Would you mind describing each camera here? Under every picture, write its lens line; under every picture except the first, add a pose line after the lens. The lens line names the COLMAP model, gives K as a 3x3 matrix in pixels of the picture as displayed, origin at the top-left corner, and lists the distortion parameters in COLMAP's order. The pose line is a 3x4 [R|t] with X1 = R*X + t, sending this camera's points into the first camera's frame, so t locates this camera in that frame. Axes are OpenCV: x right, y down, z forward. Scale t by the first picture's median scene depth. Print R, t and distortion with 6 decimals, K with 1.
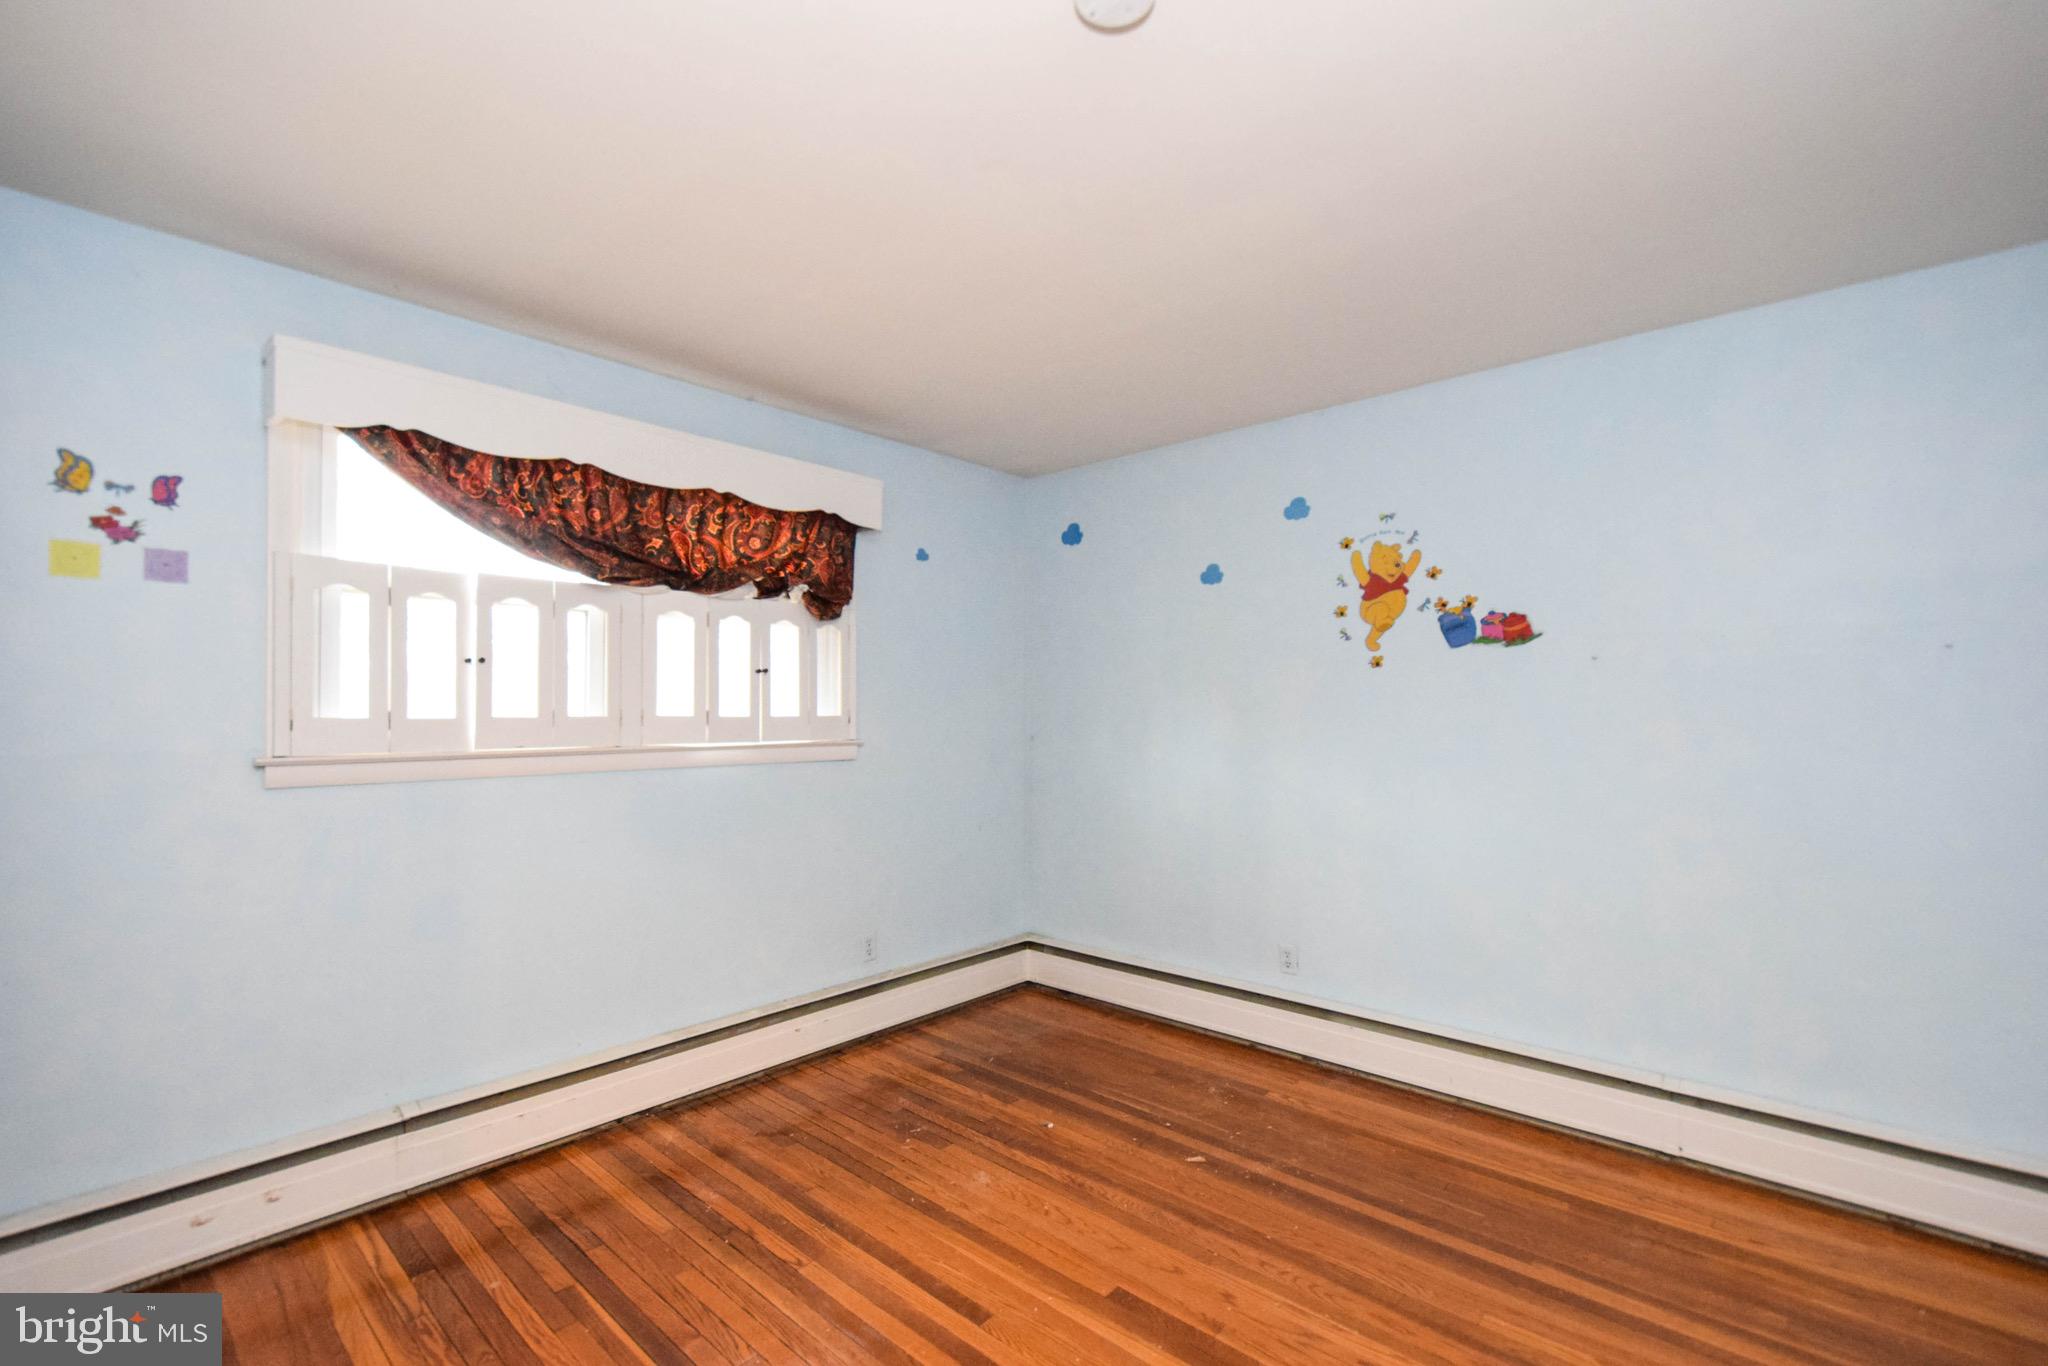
lens RADIAL K [[884.6, 0, 1023.4], [0, 884.6, 716.8], [0, 0, 1]] dist [0.001681, -0.000089]
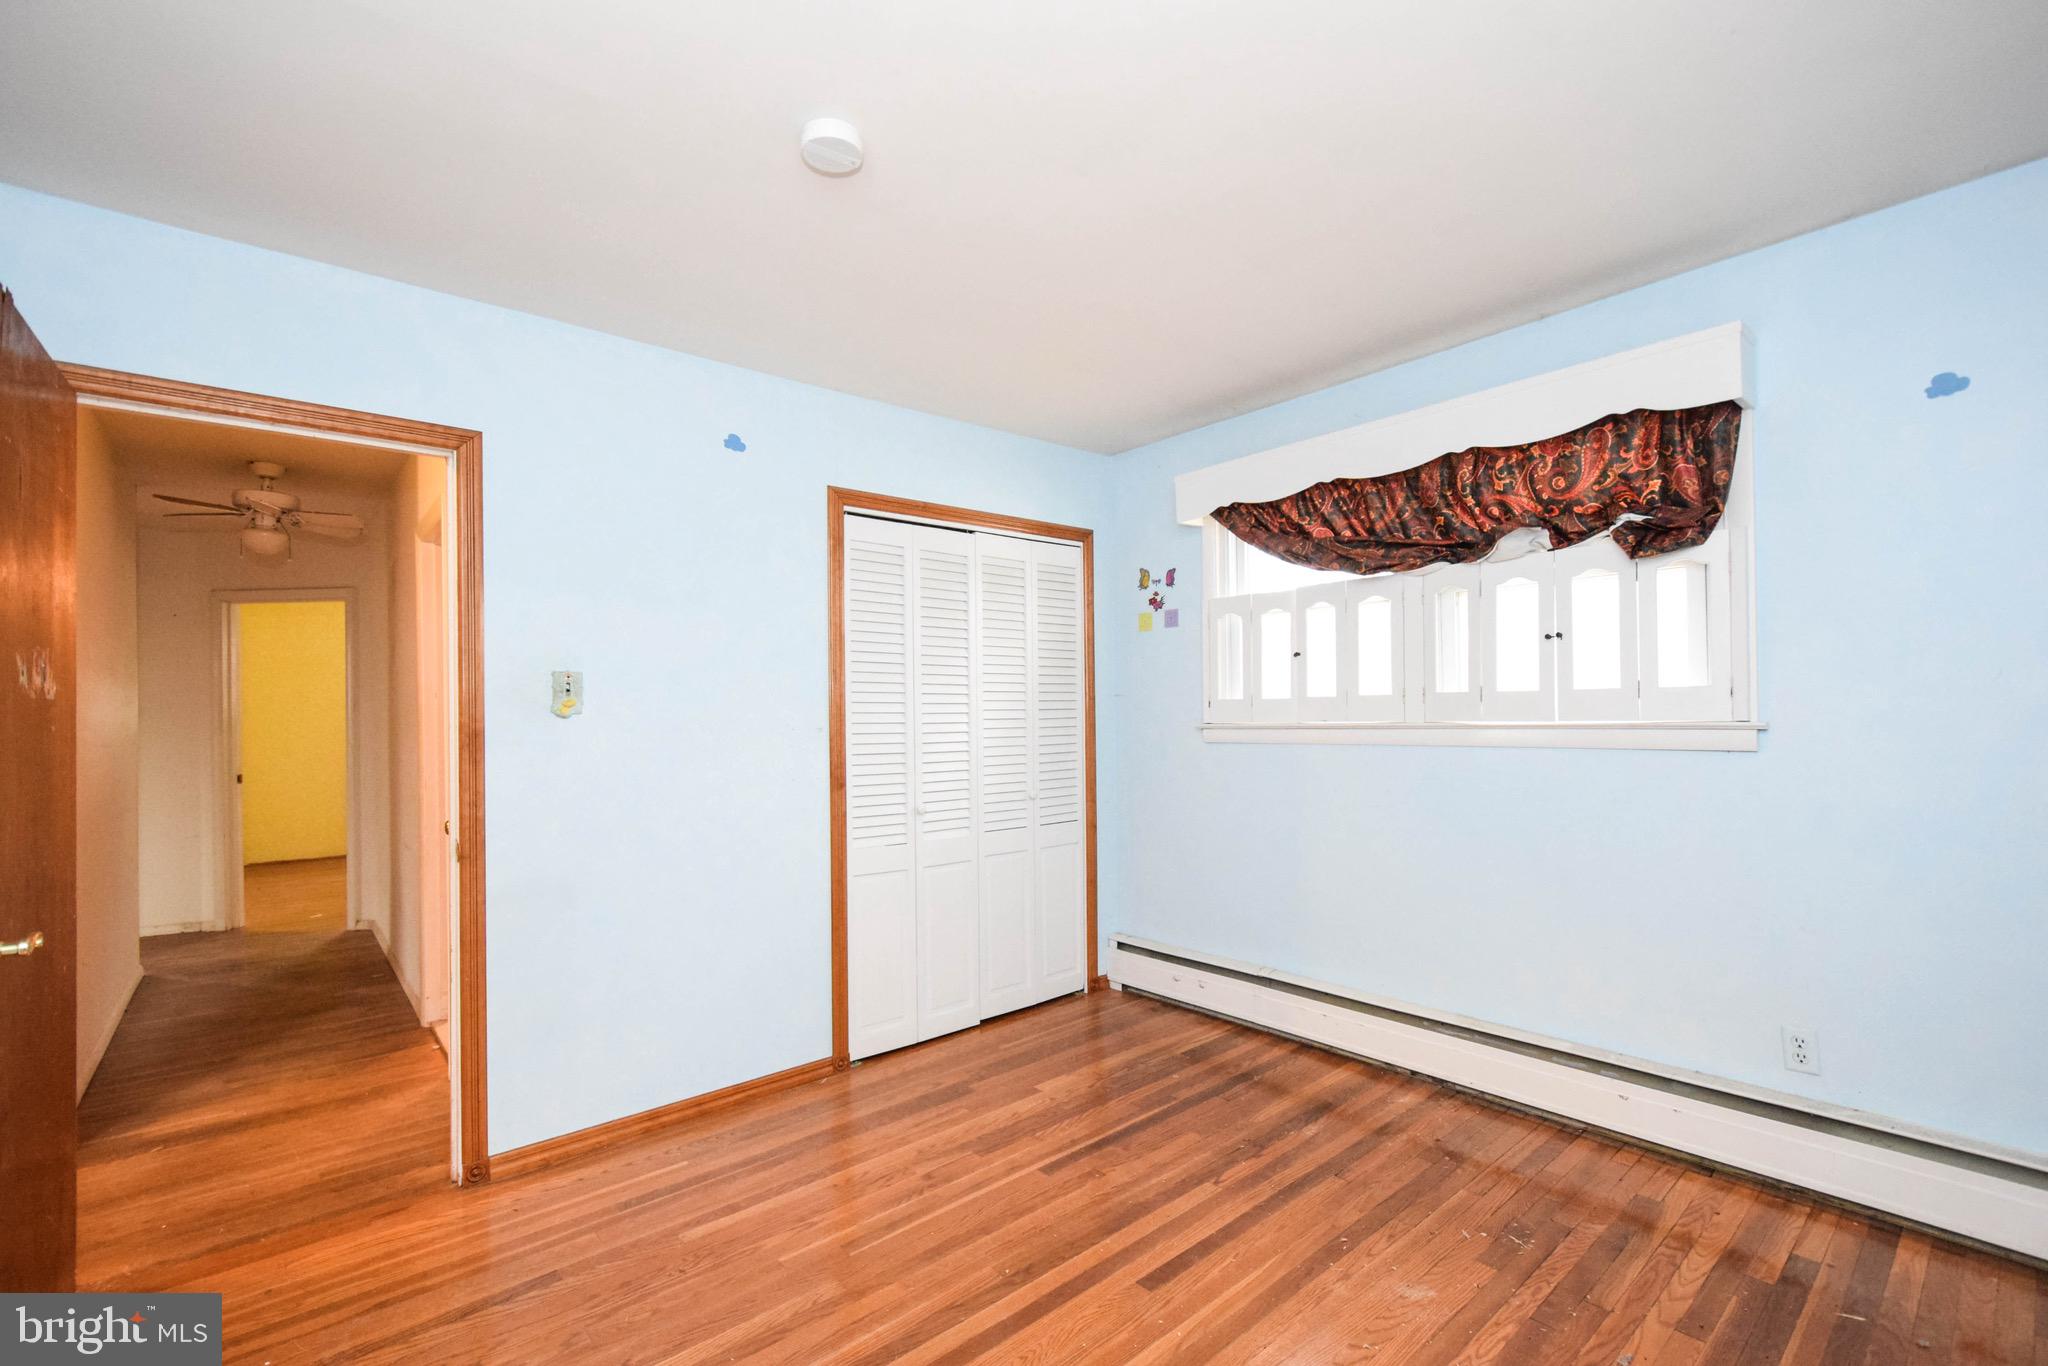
lens RADIAL K [[902.2, 0, 1026.0], [0, 902.2, 707.5], [0, 0, 1]] dist [0.009836, -0.006752]
pose [[-0.131206, -0.001170, -0.991354, 0.759317], [0.014749, 0.999886, -0.003132, 0.013814], [0.991245, -0.015033, -0.131173, 0.762965]]
